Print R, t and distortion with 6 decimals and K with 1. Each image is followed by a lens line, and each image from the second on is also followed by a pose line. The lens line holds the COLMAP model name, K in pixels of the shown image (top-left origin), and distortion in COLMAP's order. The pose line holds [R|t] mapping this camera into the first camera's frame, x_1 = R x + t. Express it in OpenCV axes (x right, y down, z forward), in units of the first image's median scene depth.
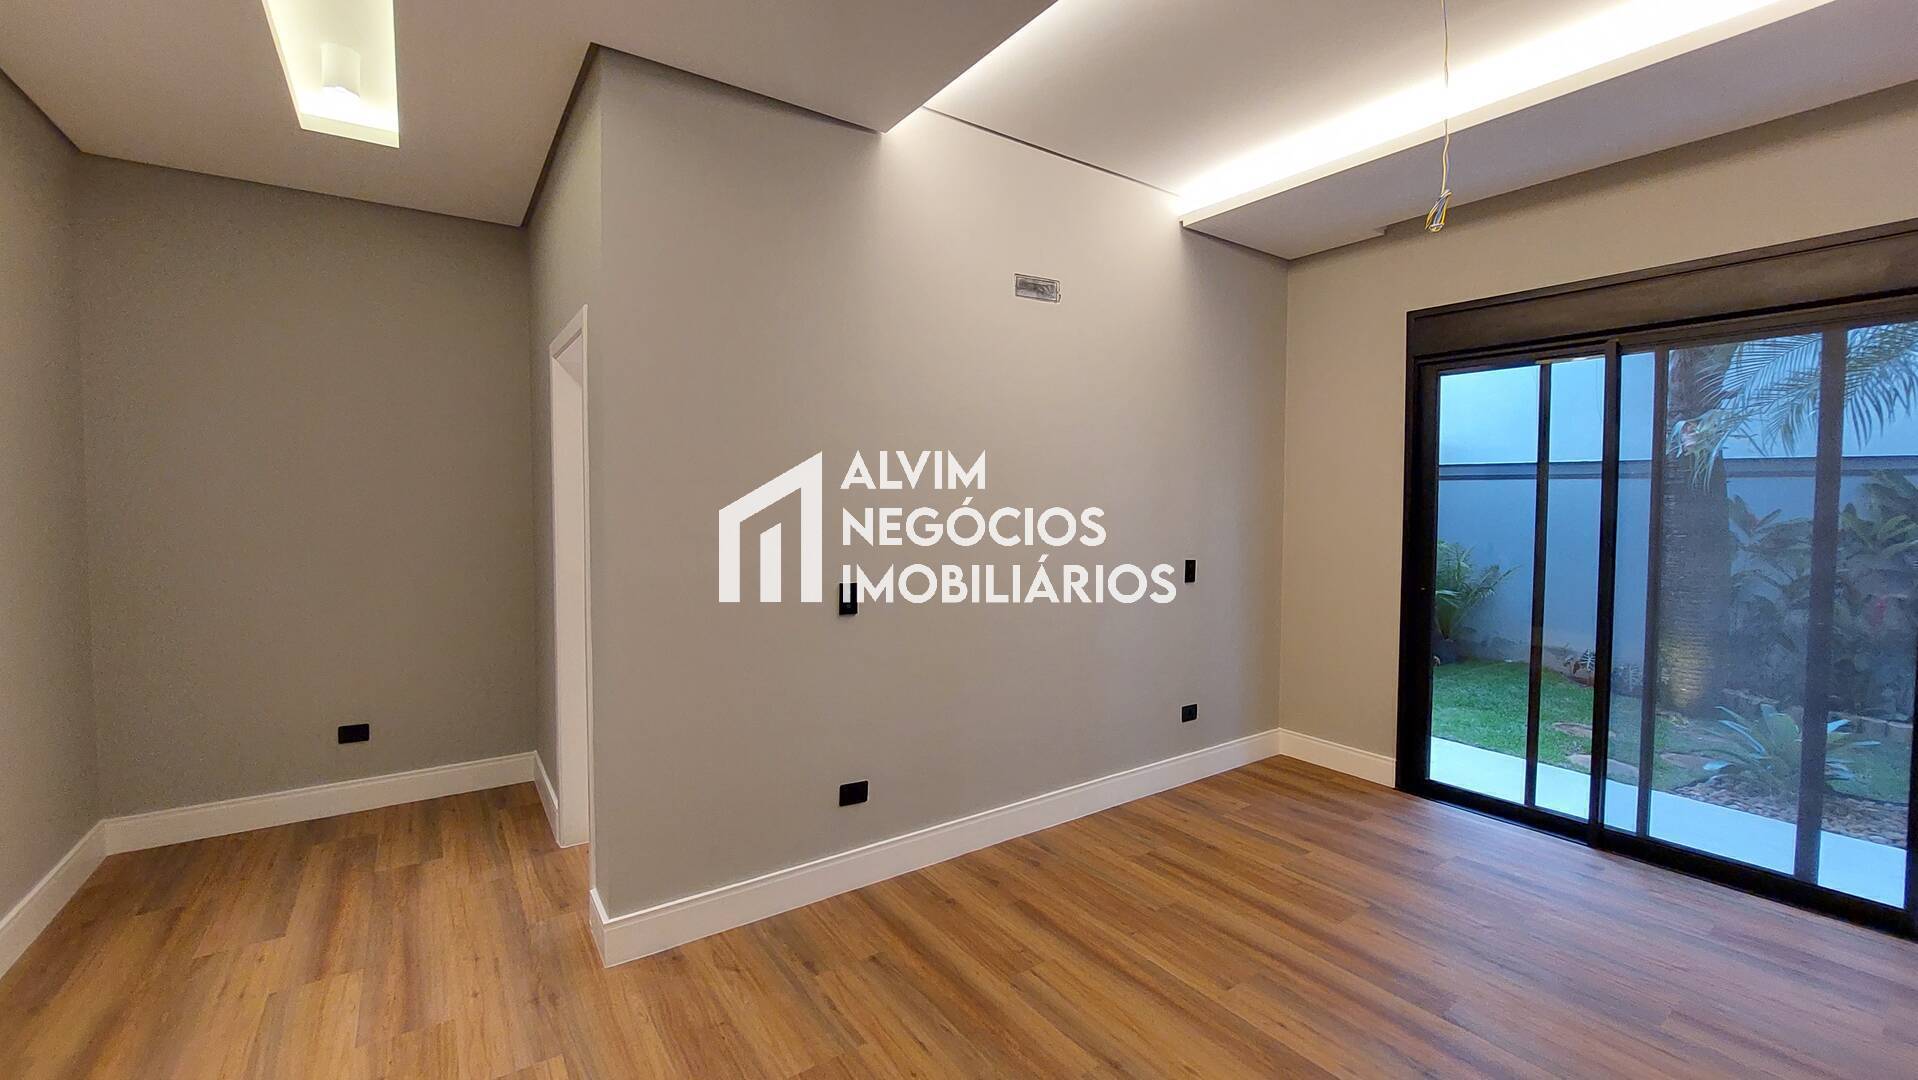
lens RADIAL K [[778.4, 0, 960.3], [0, 778.4, 533.2], [0, 0, 1]] dist [-0.014543, -0.001502]
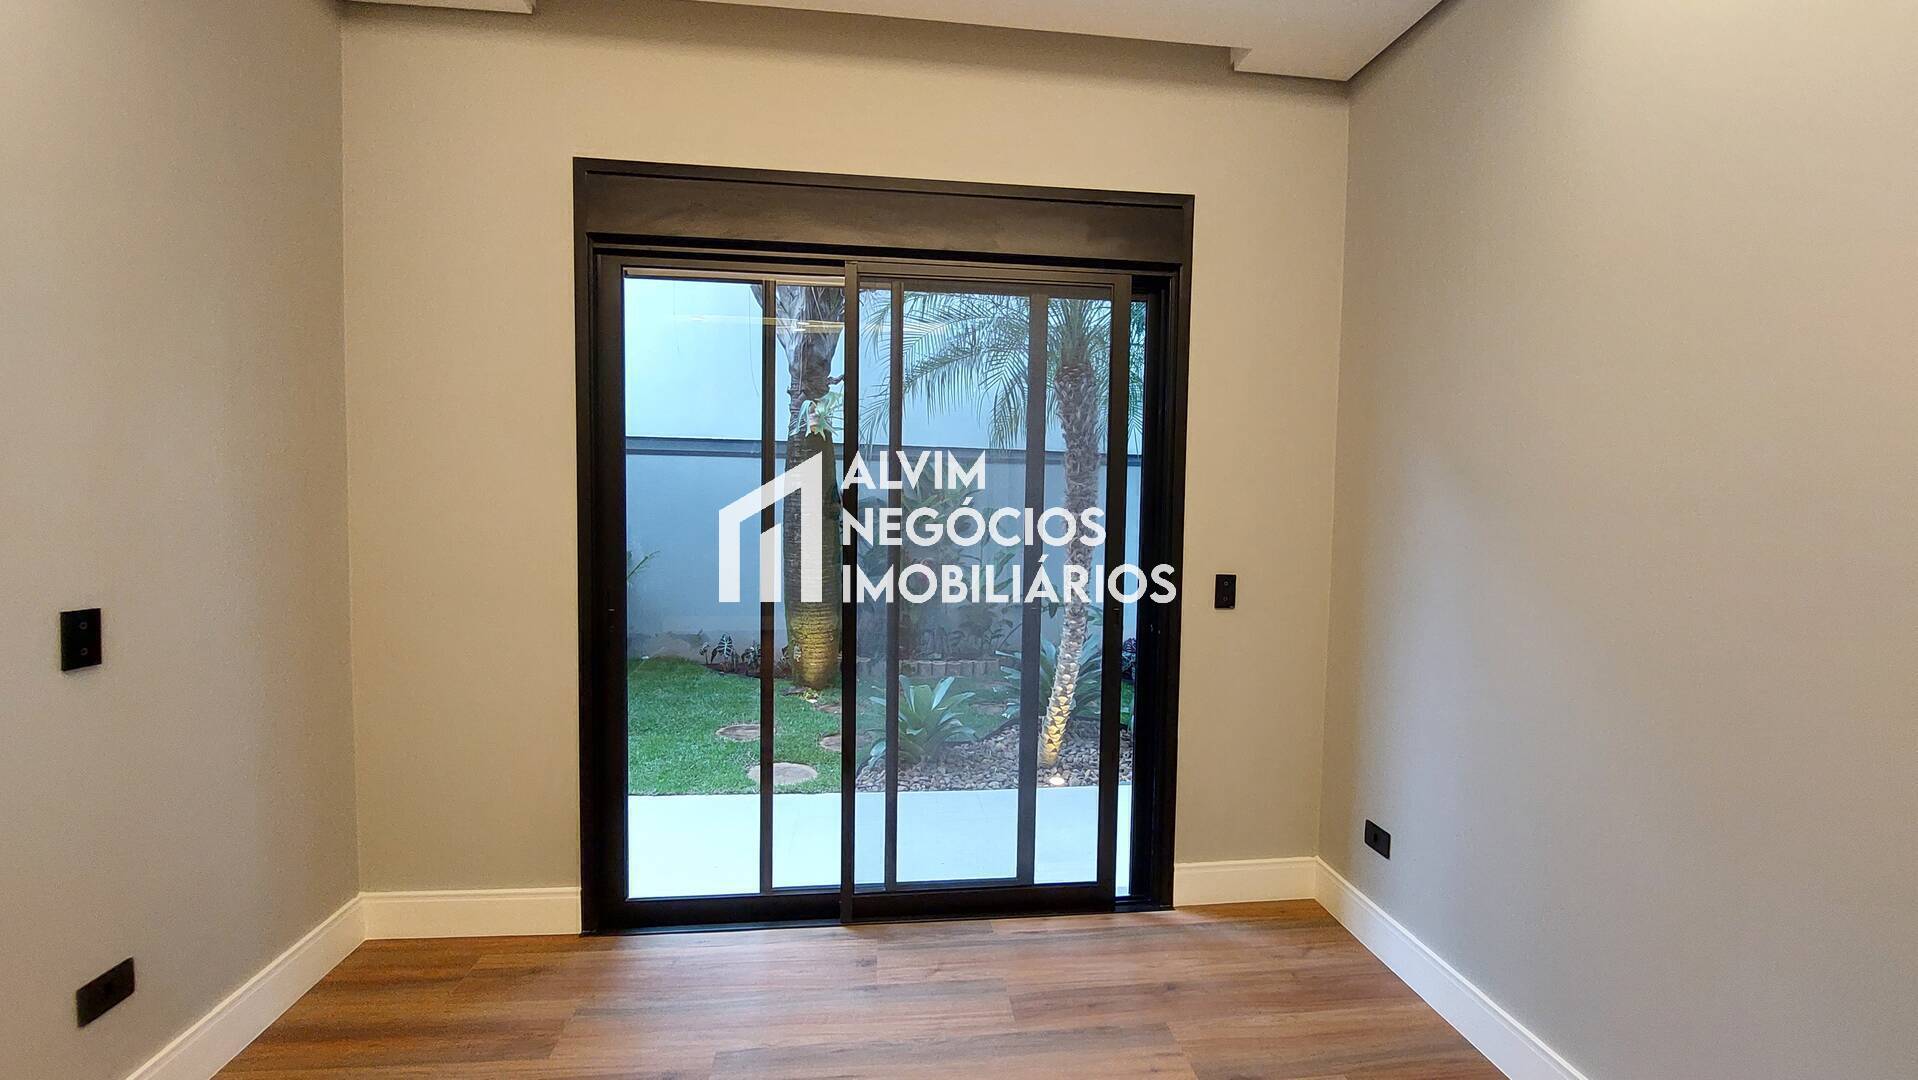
lens RADIAL K [[778.4, 0, 963.8], [0, 778.4, 533.0], [0, 0, 1]] dist [-0.014543, -0.001502]
pose [[0.472764, -0.045129, 0.880033, 0.179218], [0.020808, 0.998981, 0.040051, -0.012306], [-0.880943, -0.000623, 0.473221, 0.448336]]
